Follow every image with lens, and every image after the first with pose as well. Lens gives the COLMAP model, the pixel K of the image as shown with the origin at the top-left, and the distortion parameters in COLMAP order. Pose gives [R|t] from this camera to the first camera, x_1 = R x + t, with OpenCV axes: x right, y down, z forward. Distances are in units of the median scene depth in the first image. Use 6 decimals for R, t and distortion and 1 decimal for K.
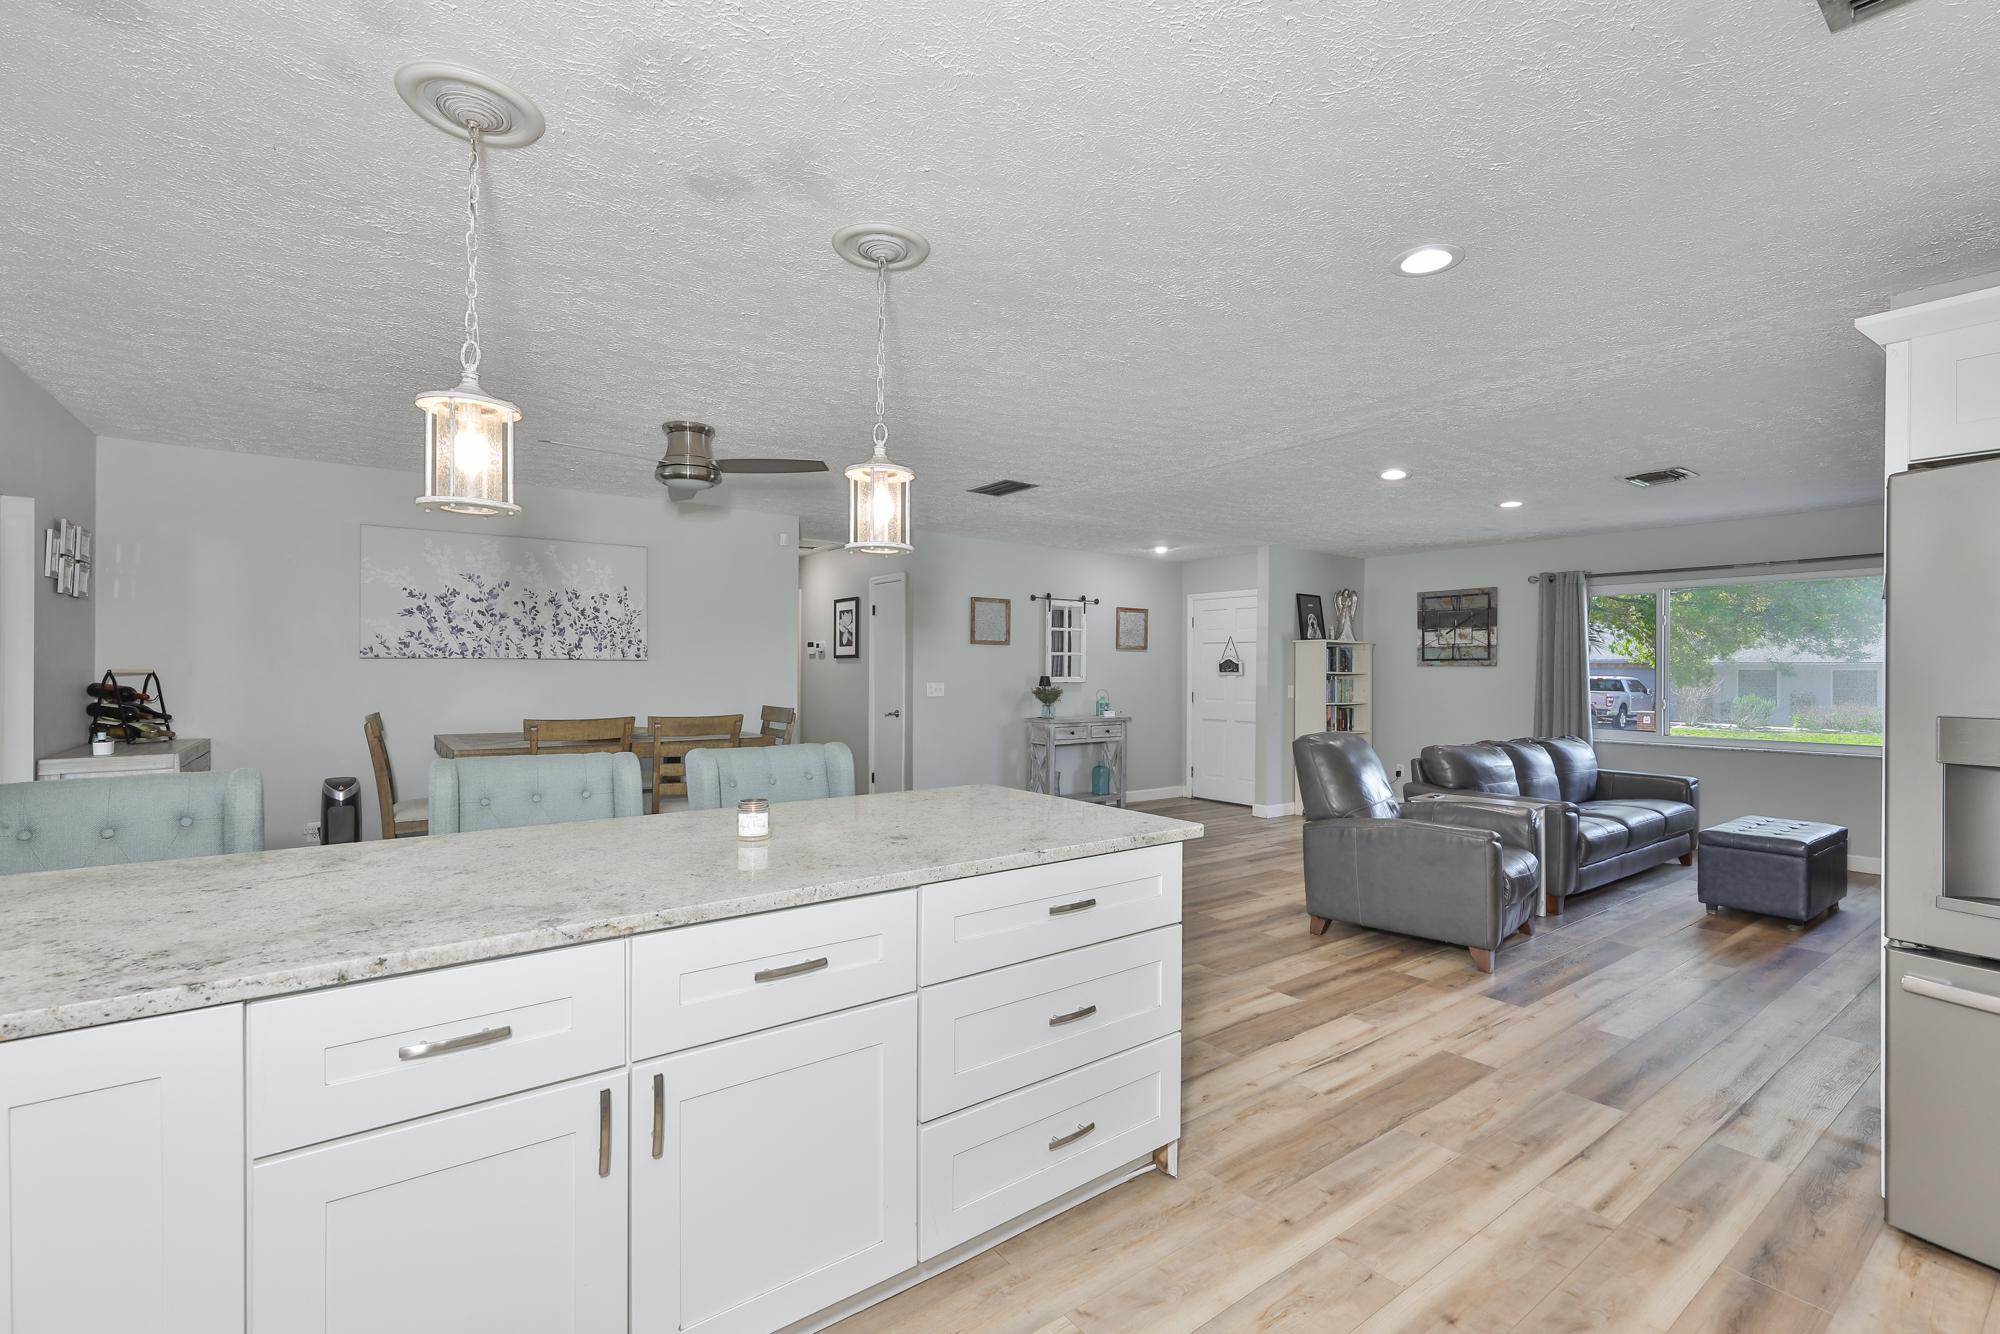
lens RADIAL K [[836.9, 0, 963.7], [0, 836.9, 669.4], [0, 0, 1]] dist [-0.000304, 0.000016]
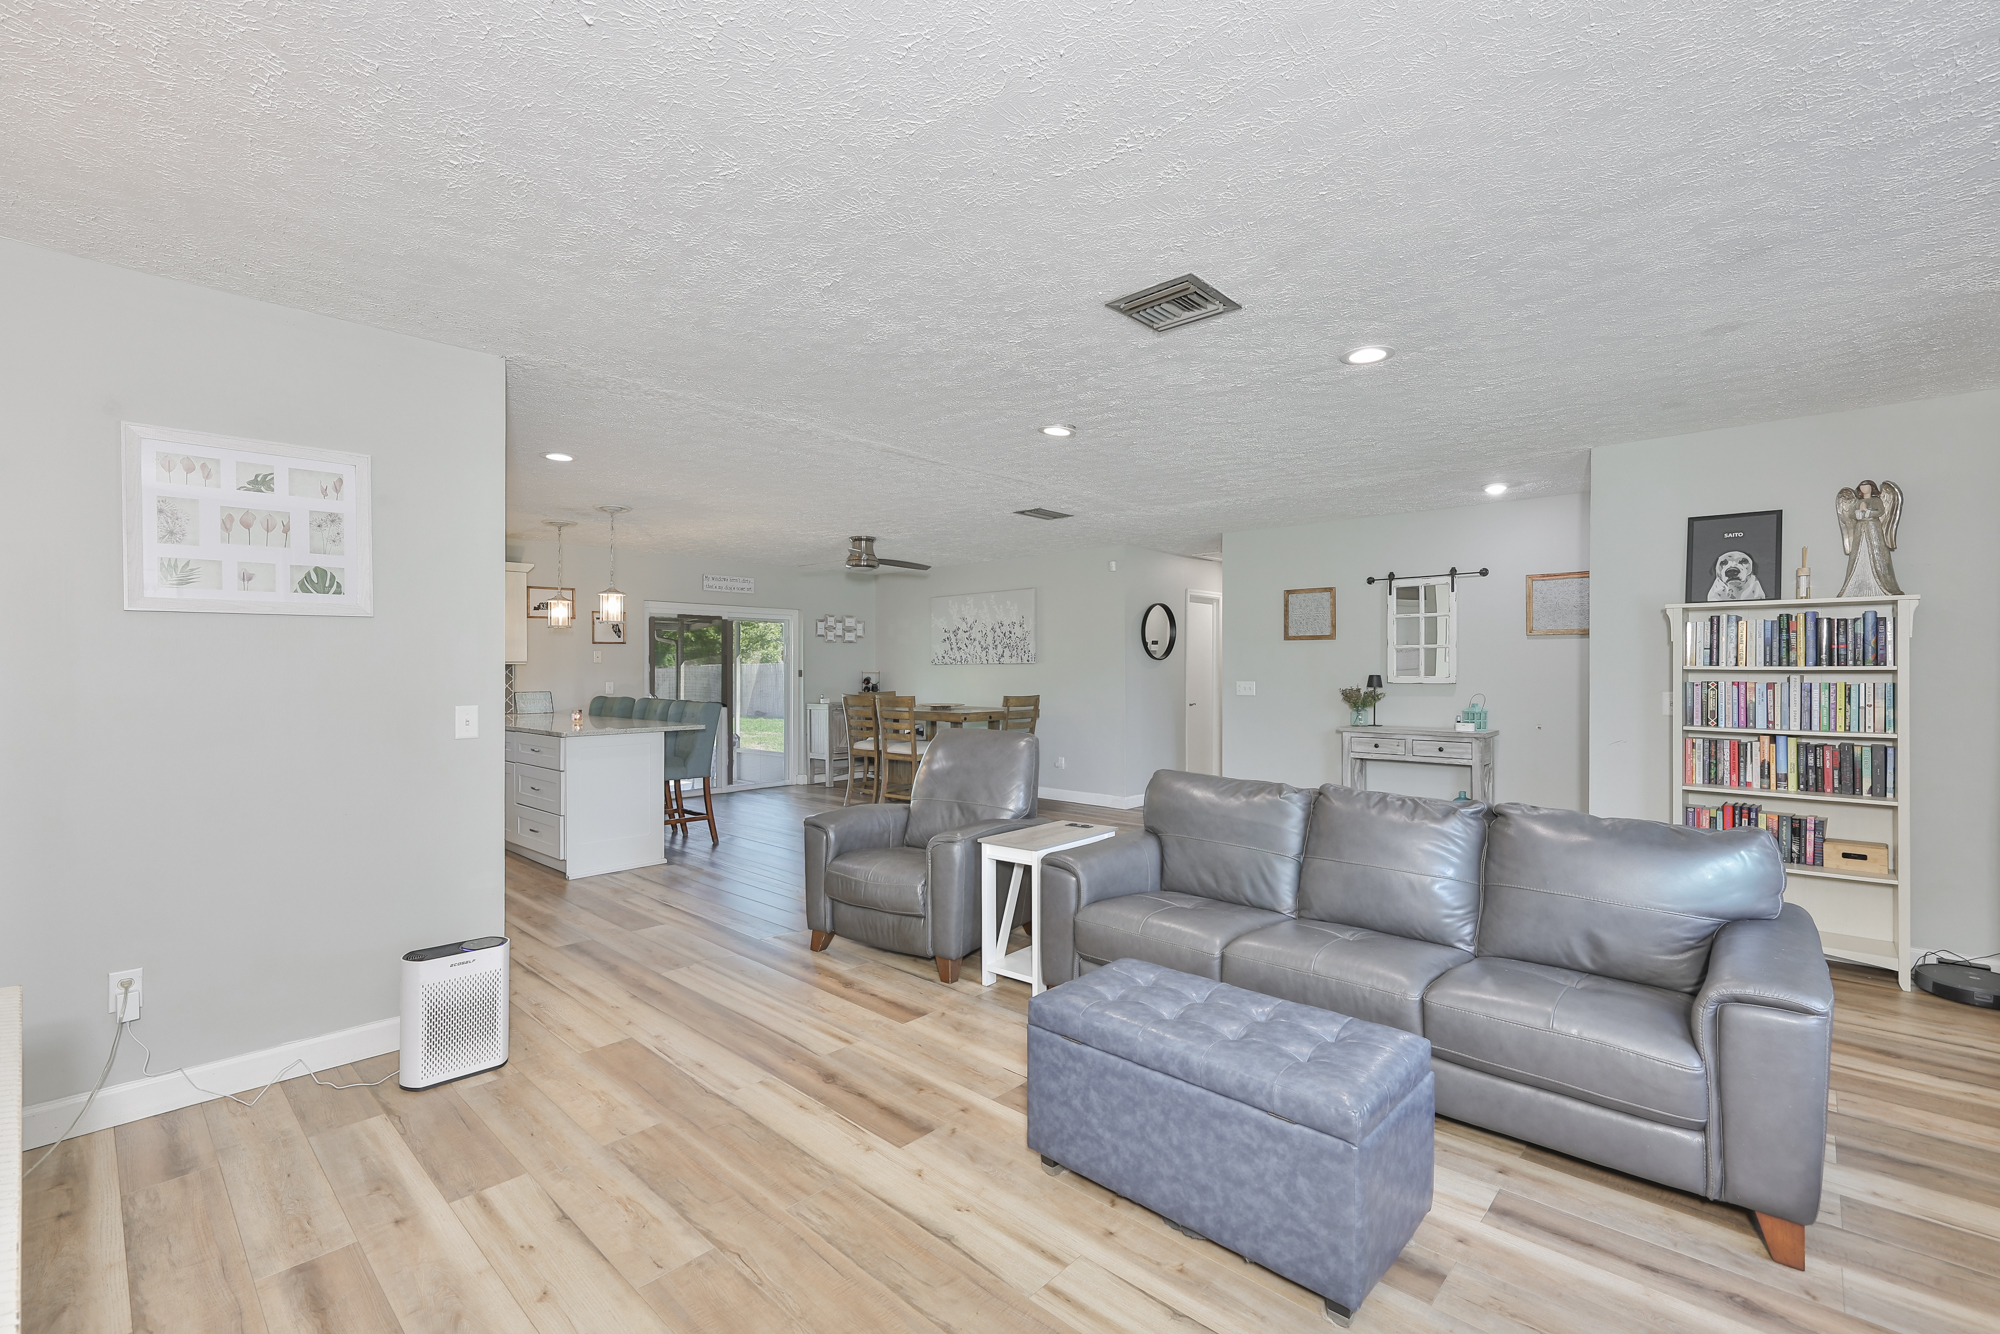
lens RADIAL K [[802.7, 0, 1000.0], [0, 802.7, 667.0], [0, 0, 1]] dist [-0.018792, -0.000085]
pose [[0.243160, -0.009853, -0.969936, 0.888192], [0.002810, 0.999951, -0.009454, 0.007646], [0.969982, -0.000427, 0.243175, 0.524345]]
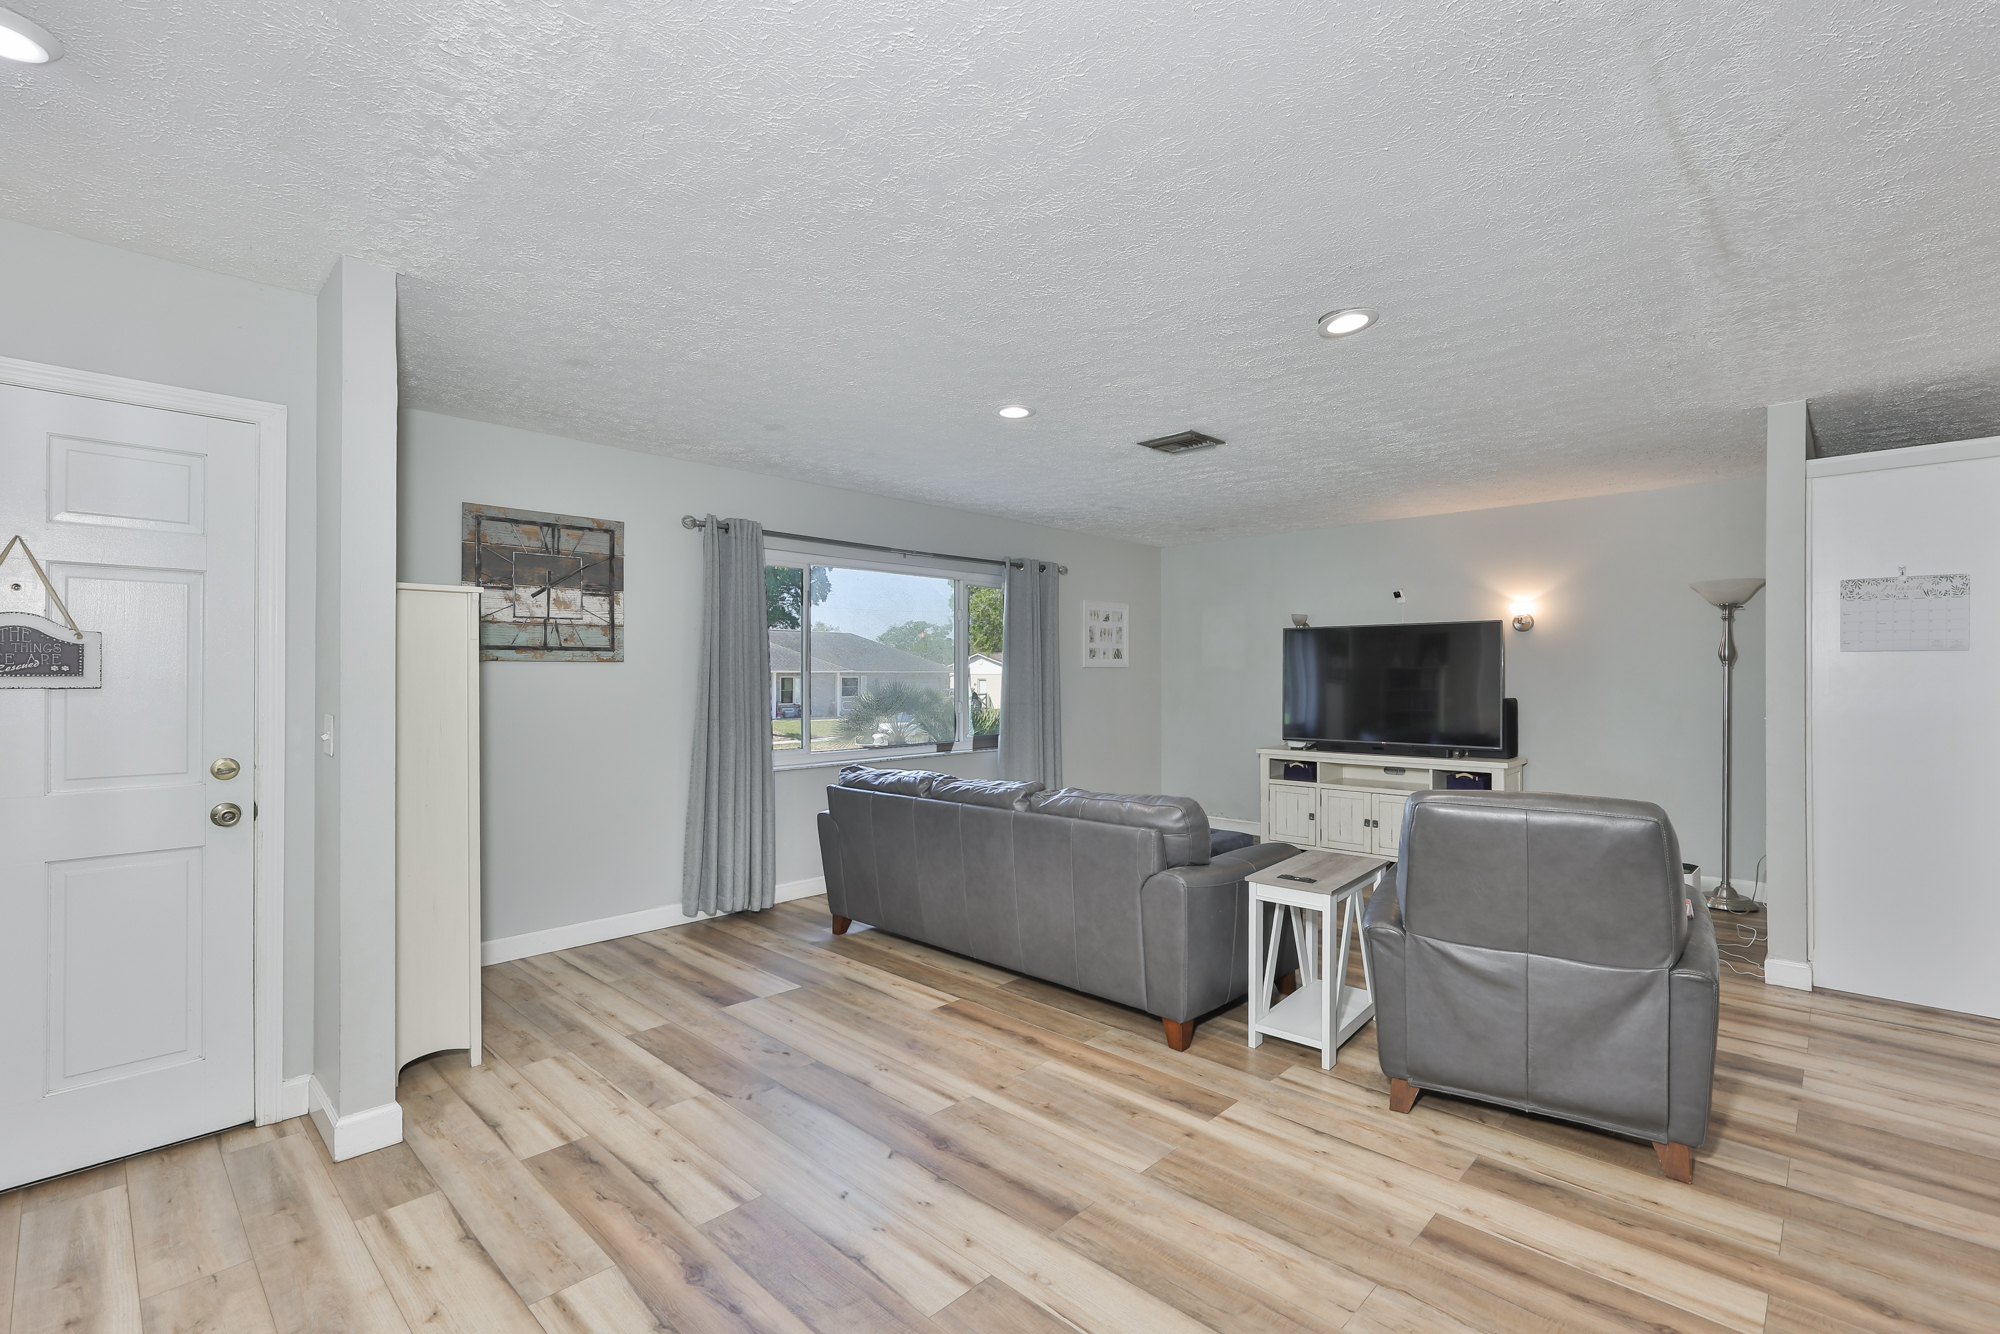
lens RADIAL K [[892.0, 0, 1022.2], [0, 892.0, 667.8], [0, 0, 1]] dist [-0.004016, -0.000180]
pose [[-0.229387, 0.000471, 0.973335, -0.018976], [-0.002323, 0.999997, -0.001032, 0.000425], [-0.973333, -0.002498, -0.229385, 0.950163]]
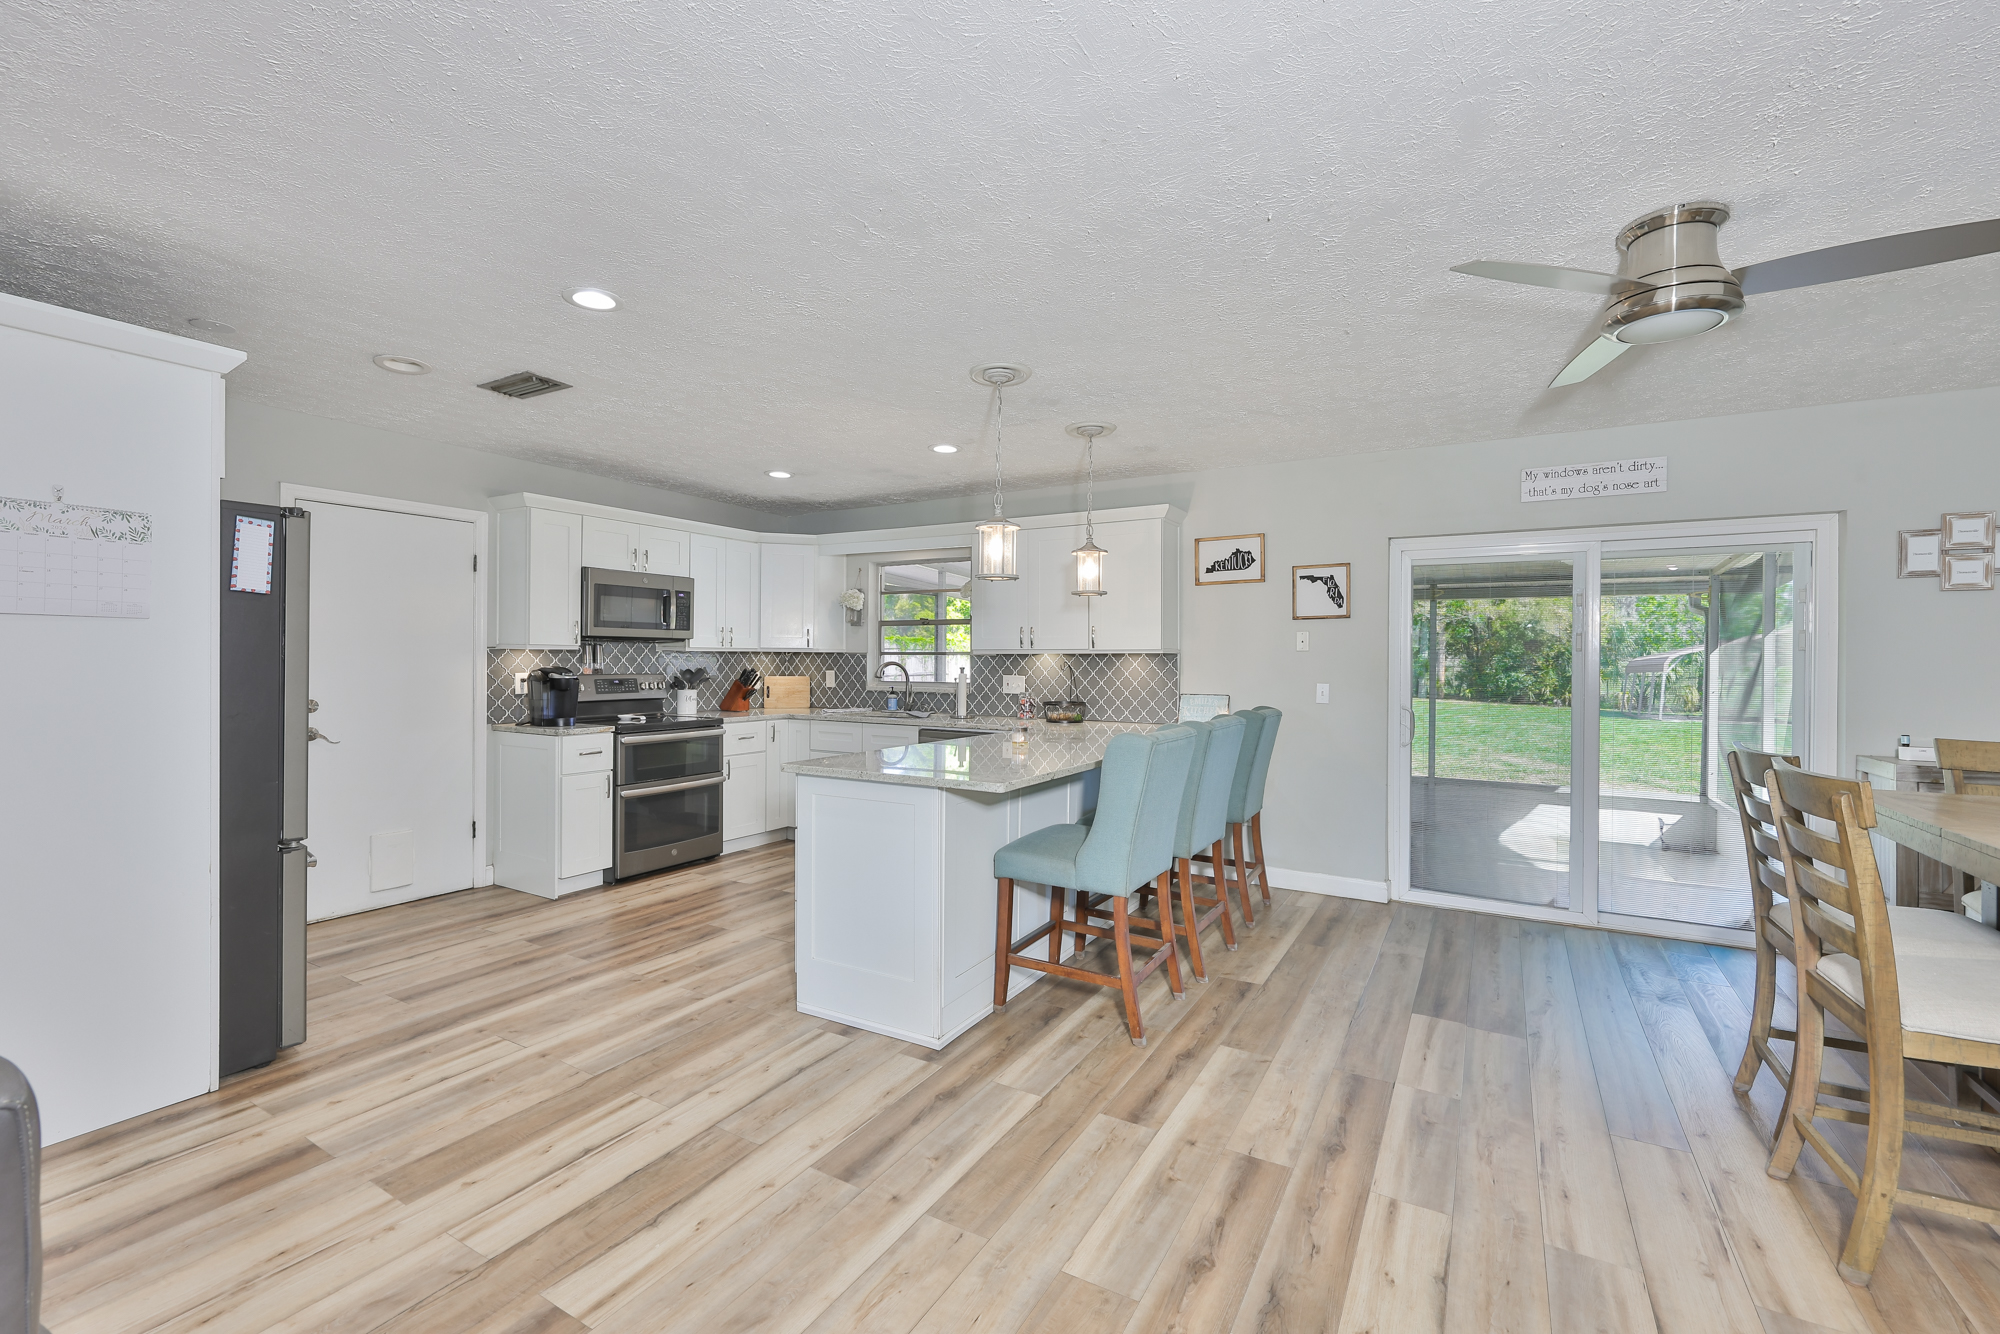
lens RADIAL K [[851.4, 0, 993.8], [0, 851.4, 661.7], [0, 0, 1]] dist [-0.001213, 0.000429]
pose [[-0.901322, -0.011350, -0.433002, 0.191710], [-0.012436, 0.999923, -0.000322, 0.002068], [0.432972, 0.005094, -0.901393, 0.790217]]
